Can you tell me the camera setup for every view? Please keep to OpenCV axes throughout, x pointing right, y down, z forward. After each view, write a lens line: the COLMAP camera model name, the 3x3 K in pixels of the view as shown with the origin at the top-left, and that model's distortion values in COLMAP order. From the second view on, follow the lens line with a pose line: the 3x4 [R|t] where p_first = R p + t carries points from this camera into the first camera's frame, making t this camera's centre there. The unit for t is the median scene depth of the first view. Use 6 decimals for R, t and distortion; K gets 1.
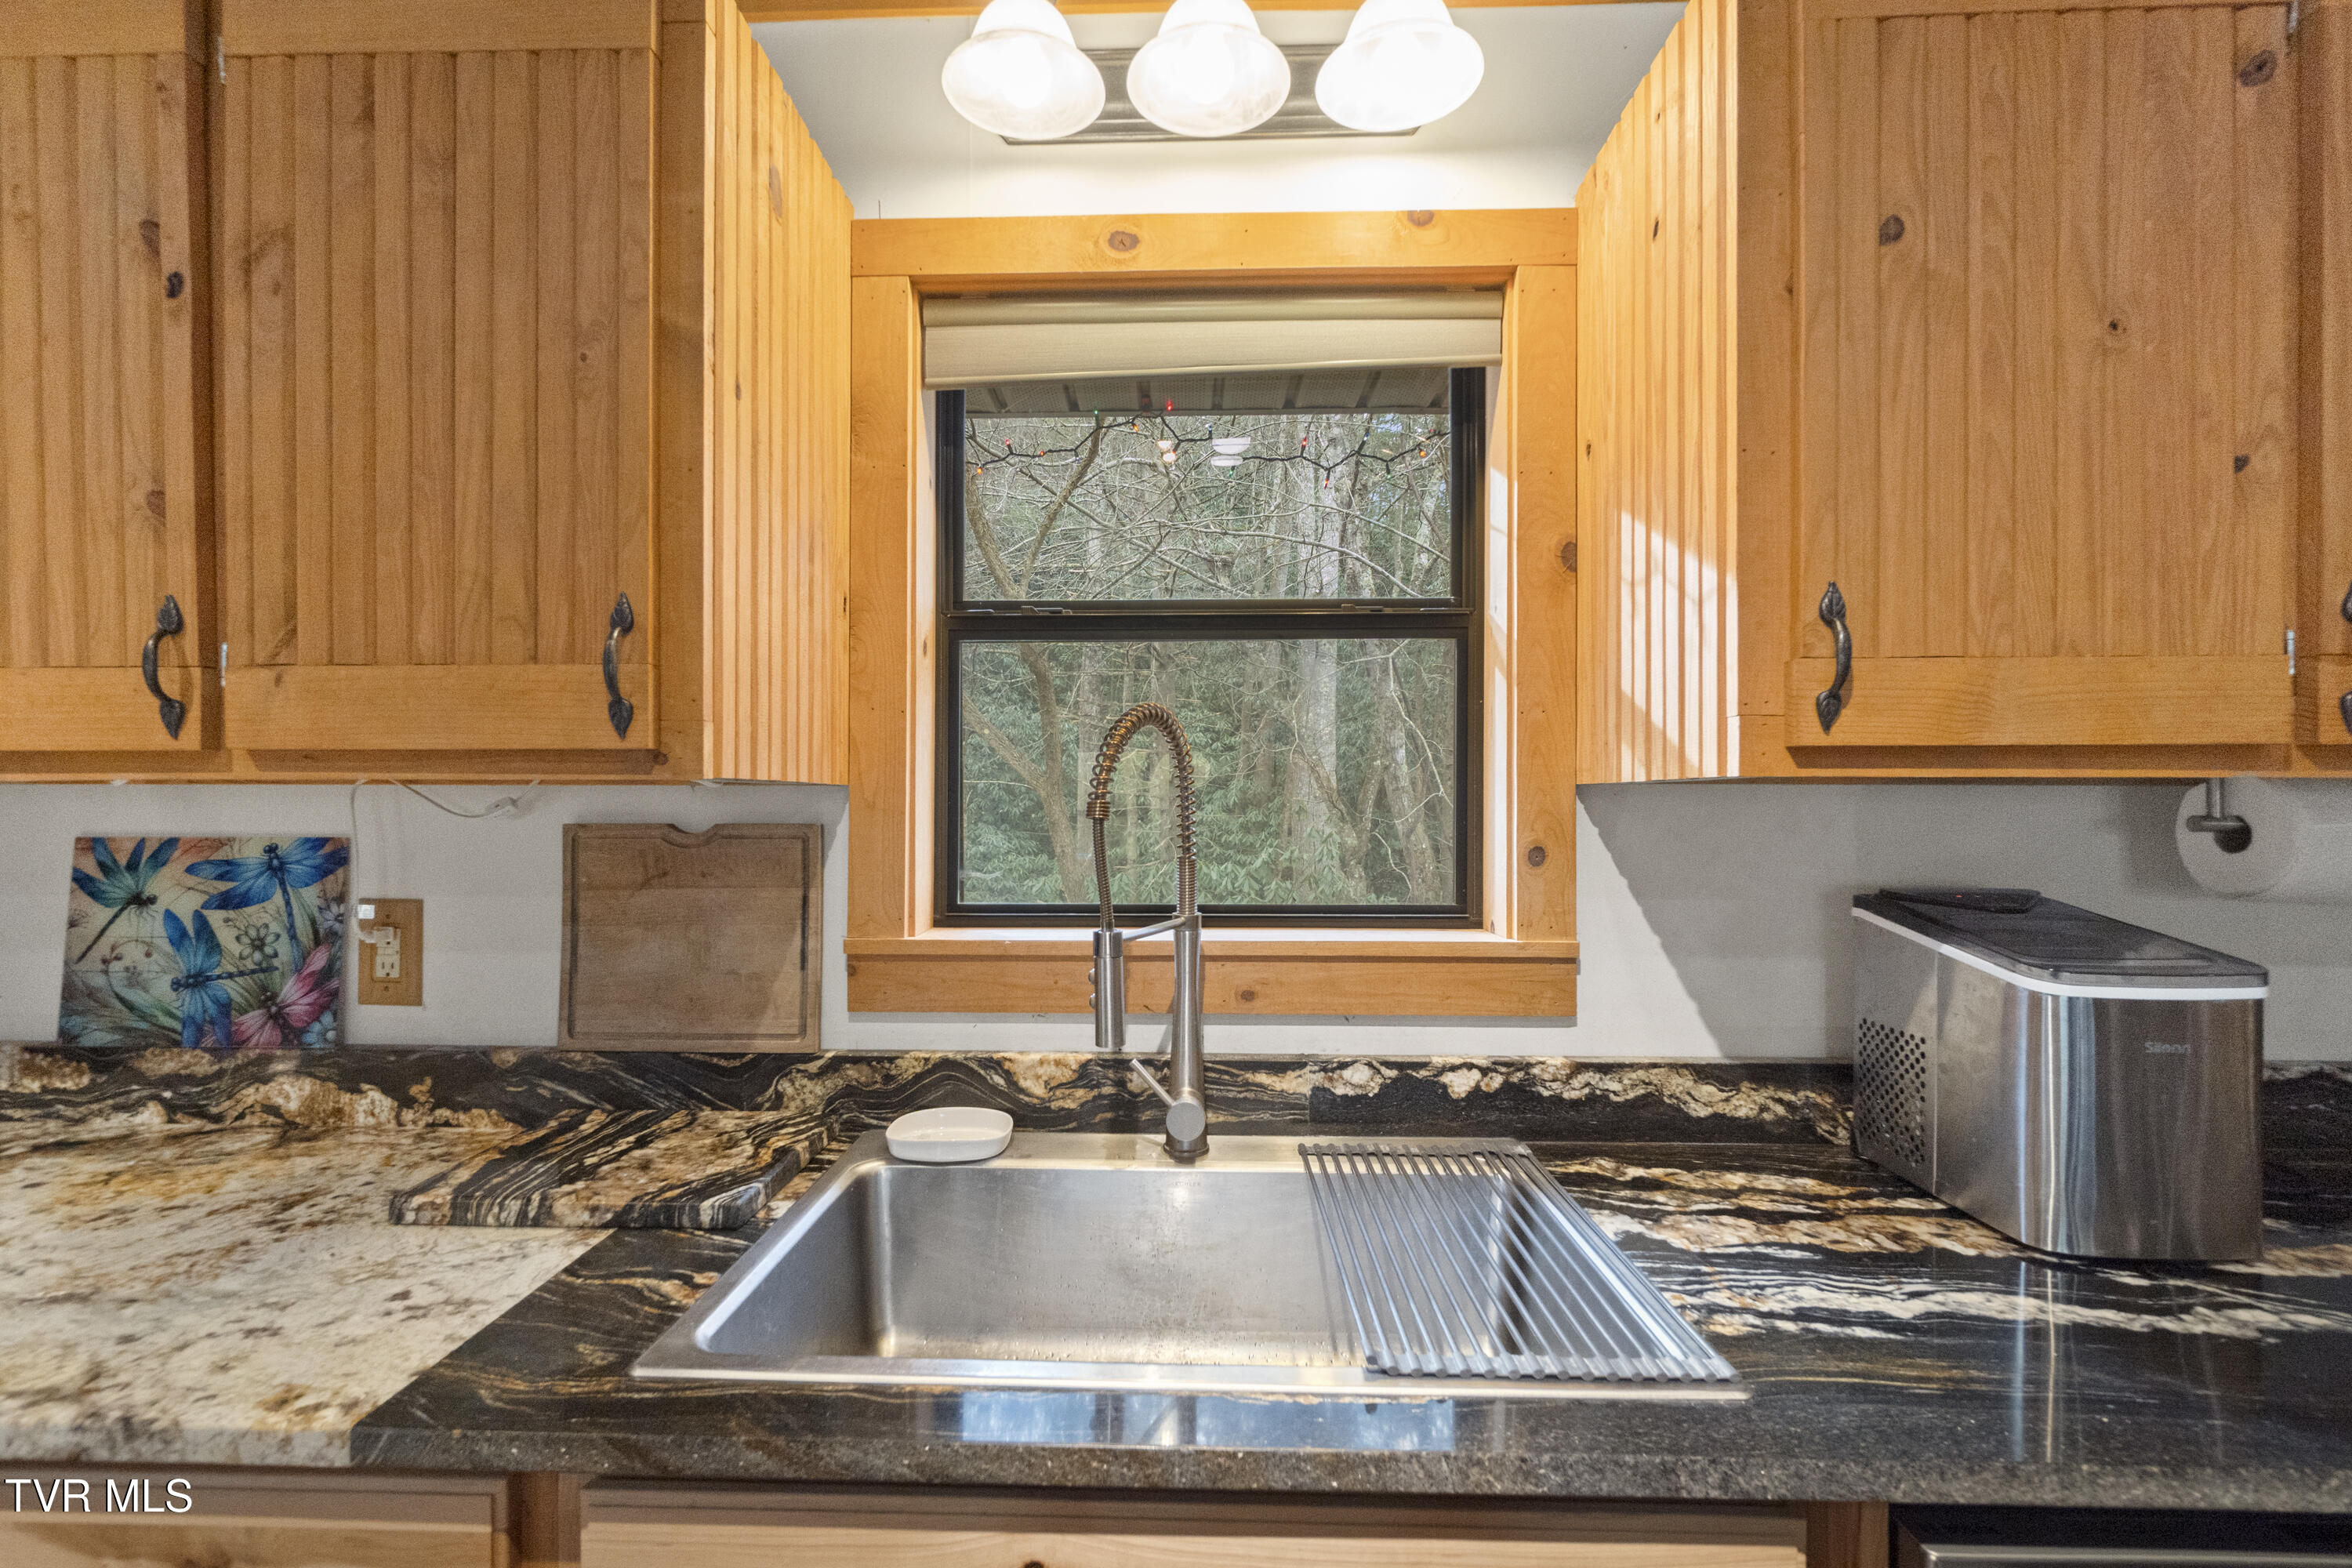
lens RADIAL K [[1022.4, 0, 1163.8], [0, 1022.4, 803.0], [0, 0, 1]] dist [-0.002008, 0.000301]
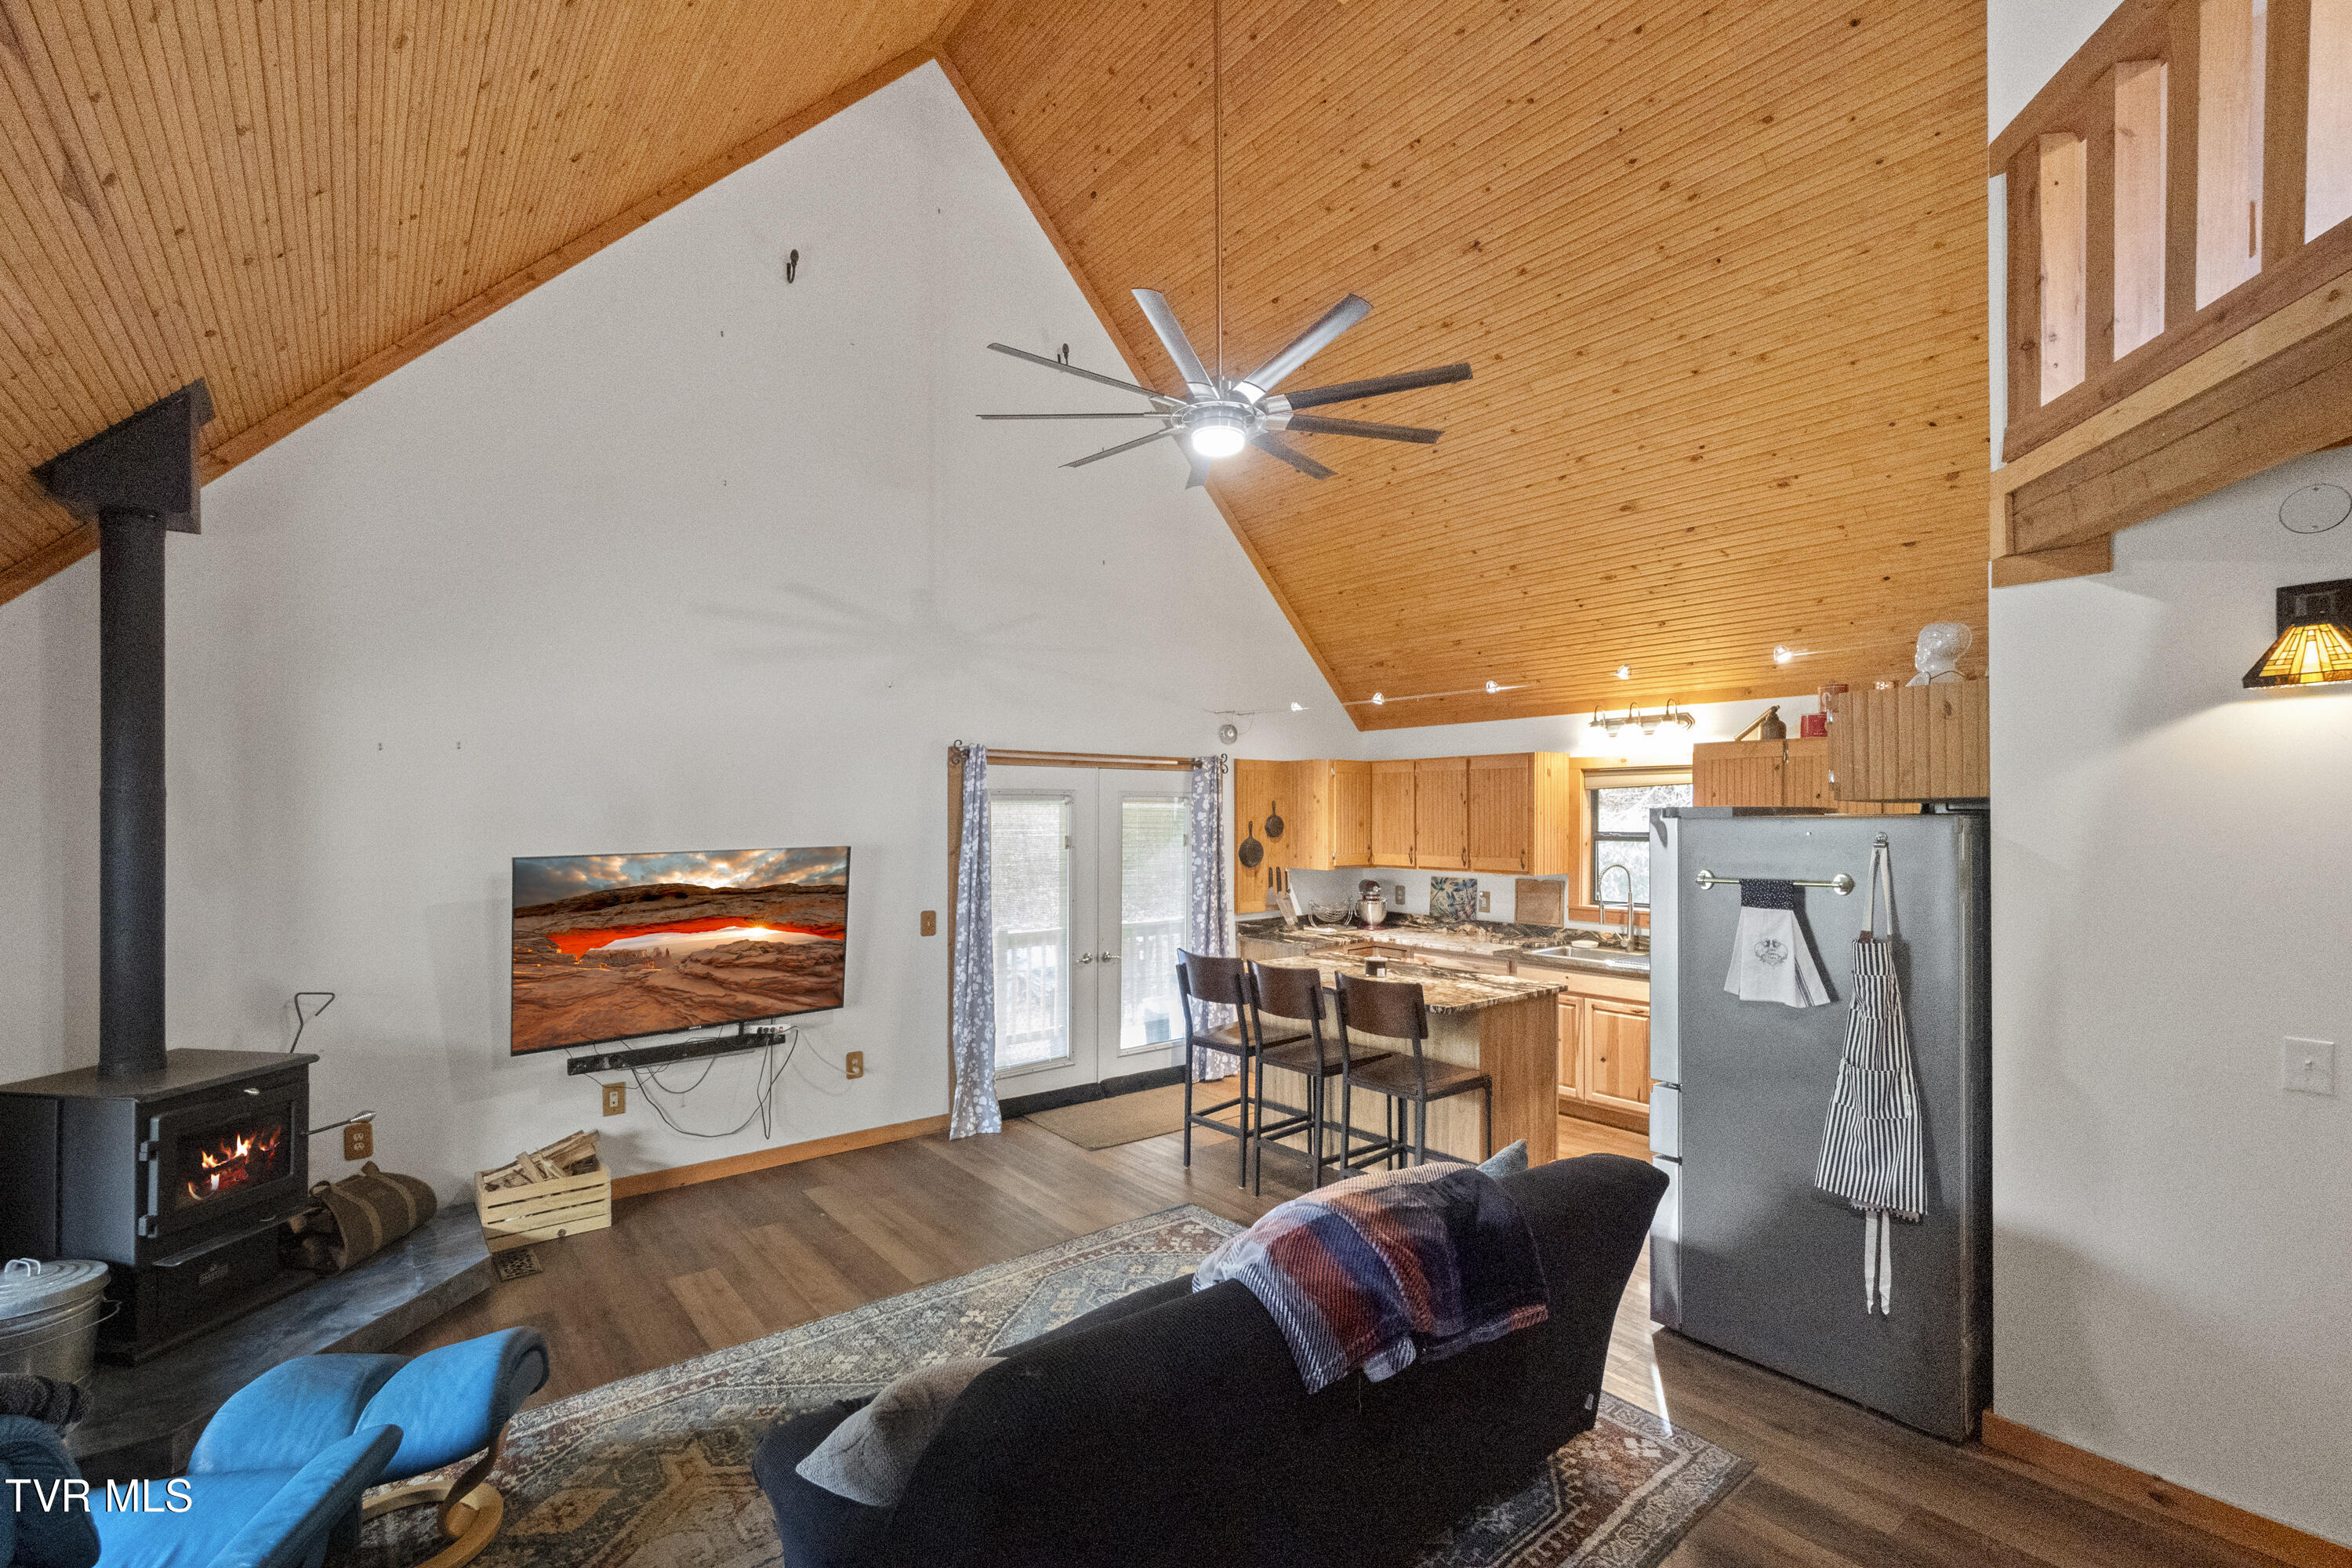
lens RADIAL K [[1024.8, 0, 1169.8], [0, 1024.8, 814.5], [0, 0, 1]] dist [-0.000326, 0.000396]
pose [[0.653948, -0.001048, -0.756539, 2.144575], [0.000518, 0.999999, -0.000938, -0.294898], [0.756539, 0.000222, 0.653948, -3.630887]]
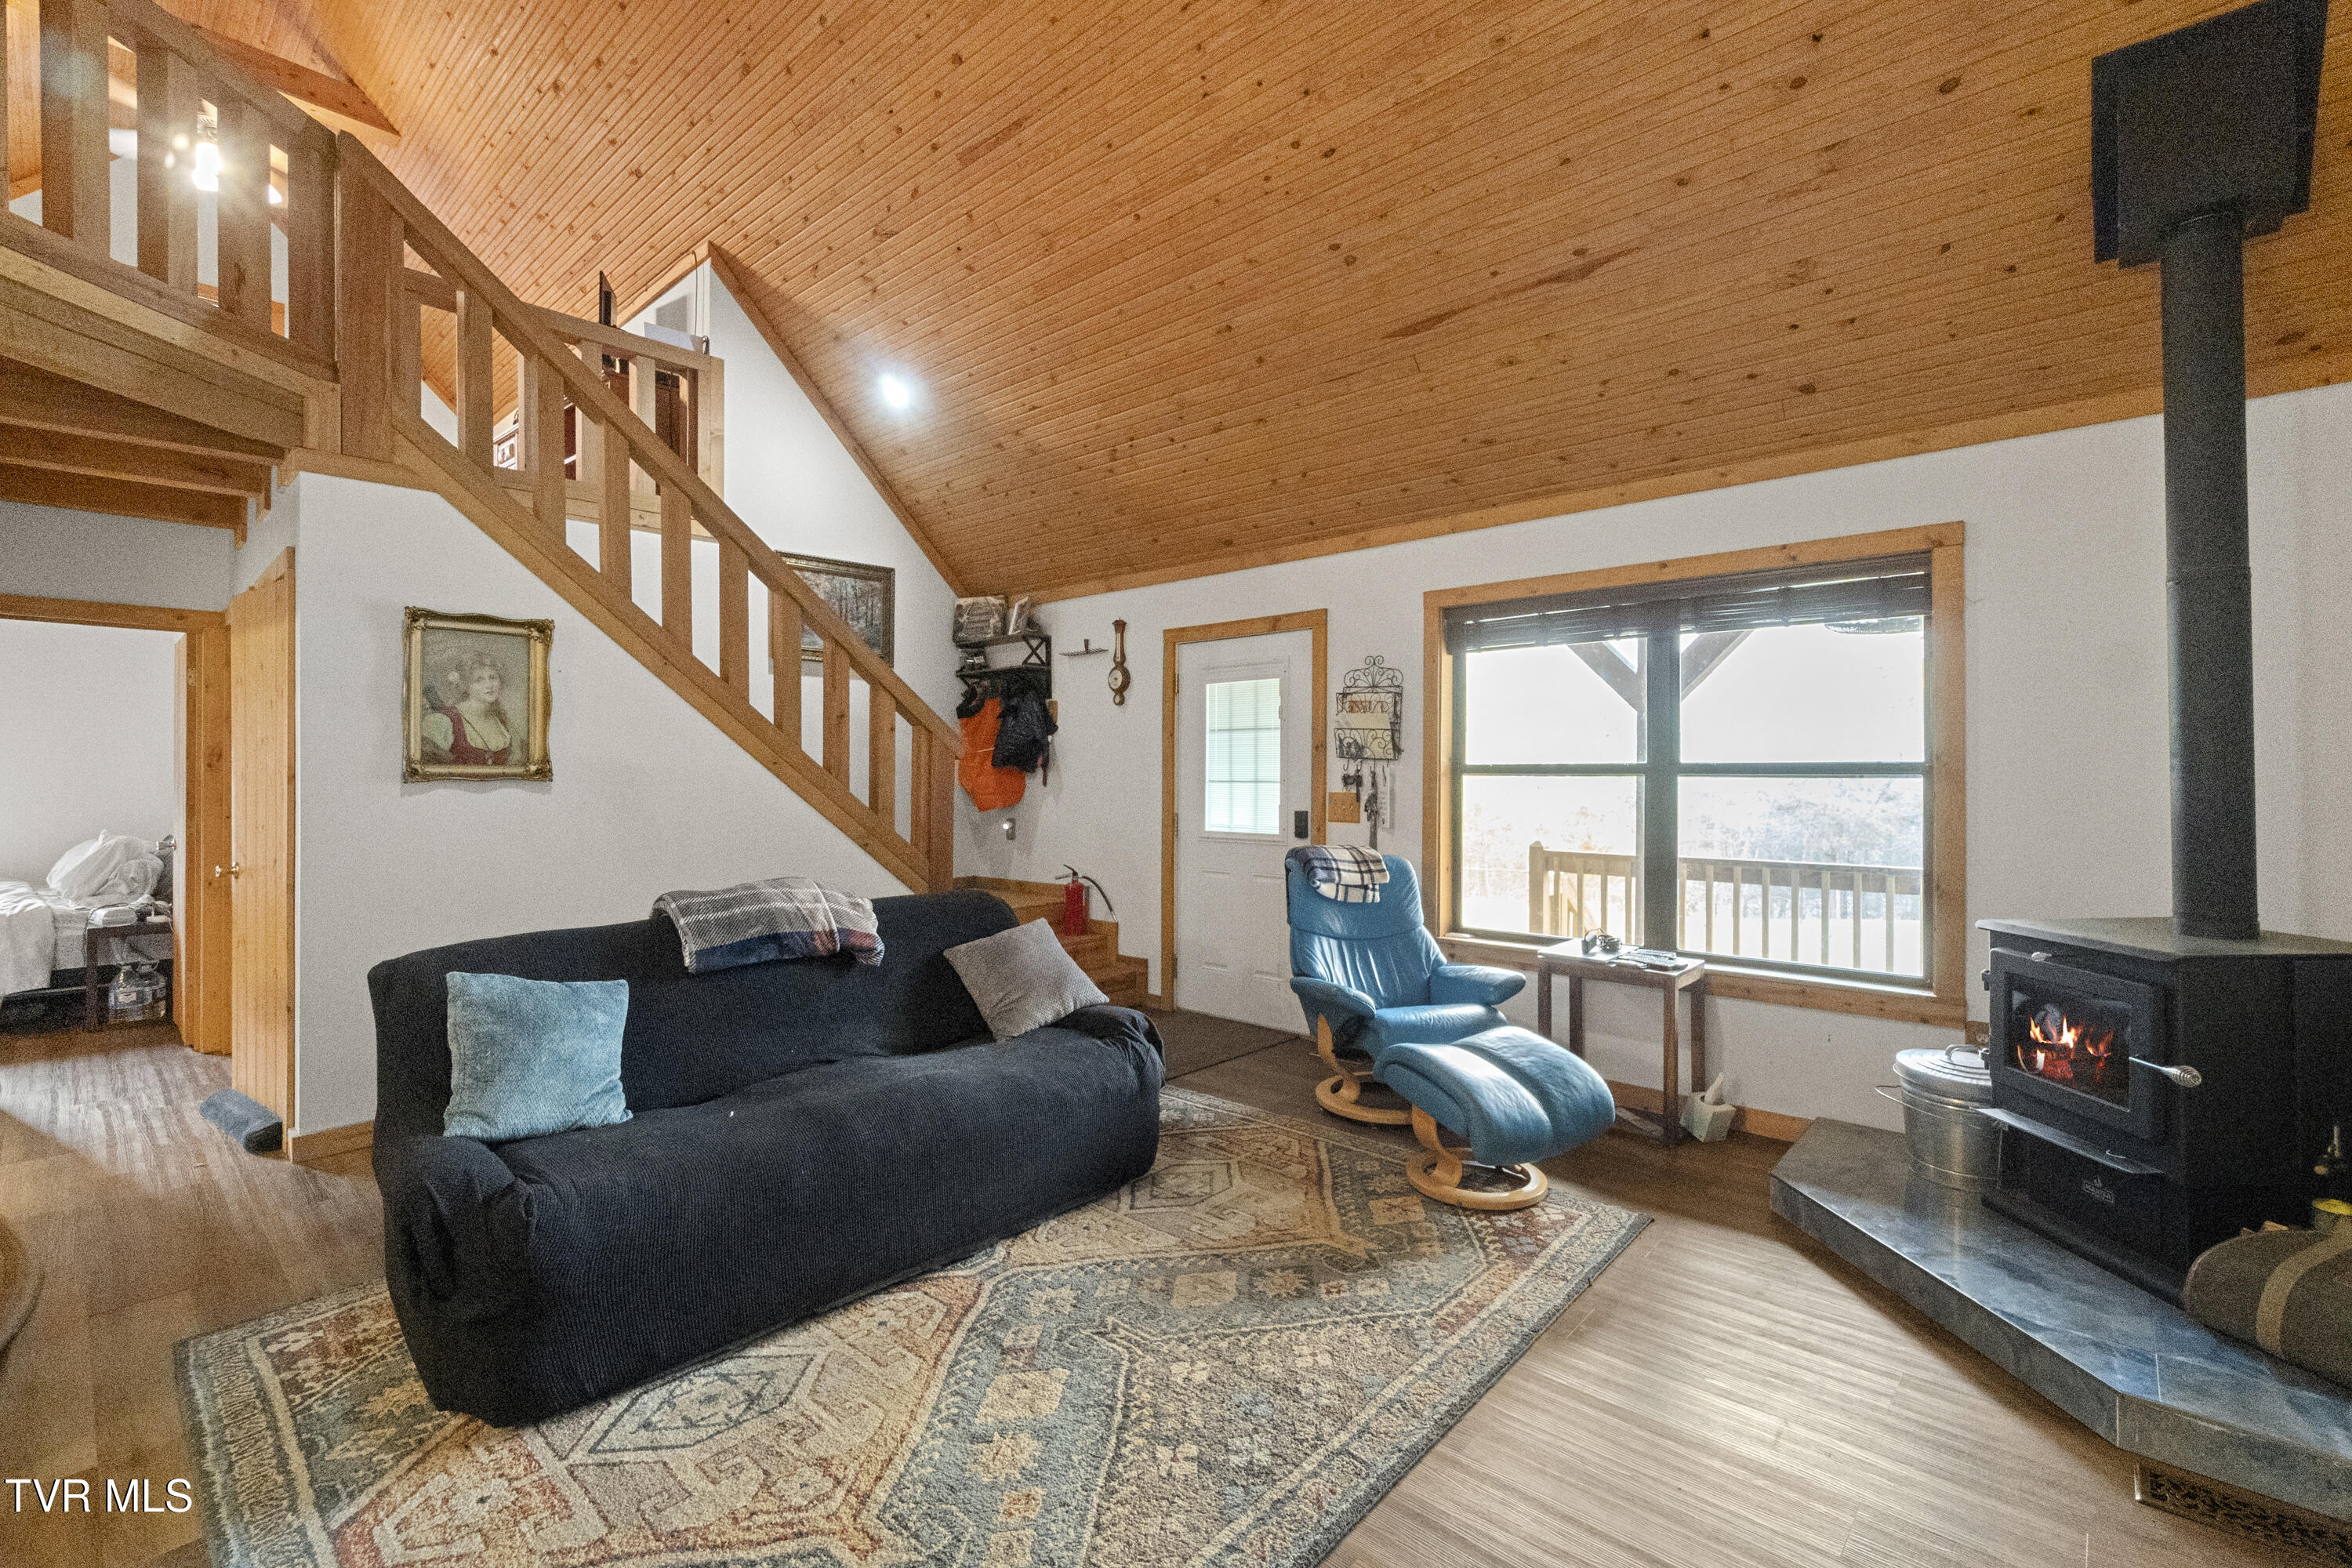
lens RADIAL K [[1033.8, 0, 1177.5], [0, 1033.8, 767.0], [0, 0, 1]] dist [-0.003625, -0.000210]
pose [[-0.763574, 0.003896, 0.645708, -1.143714], [0.000881, 0.999987, -0.004993, 0.012043], [-0.645719, -0.003244, -0.763568, -1.153101]]
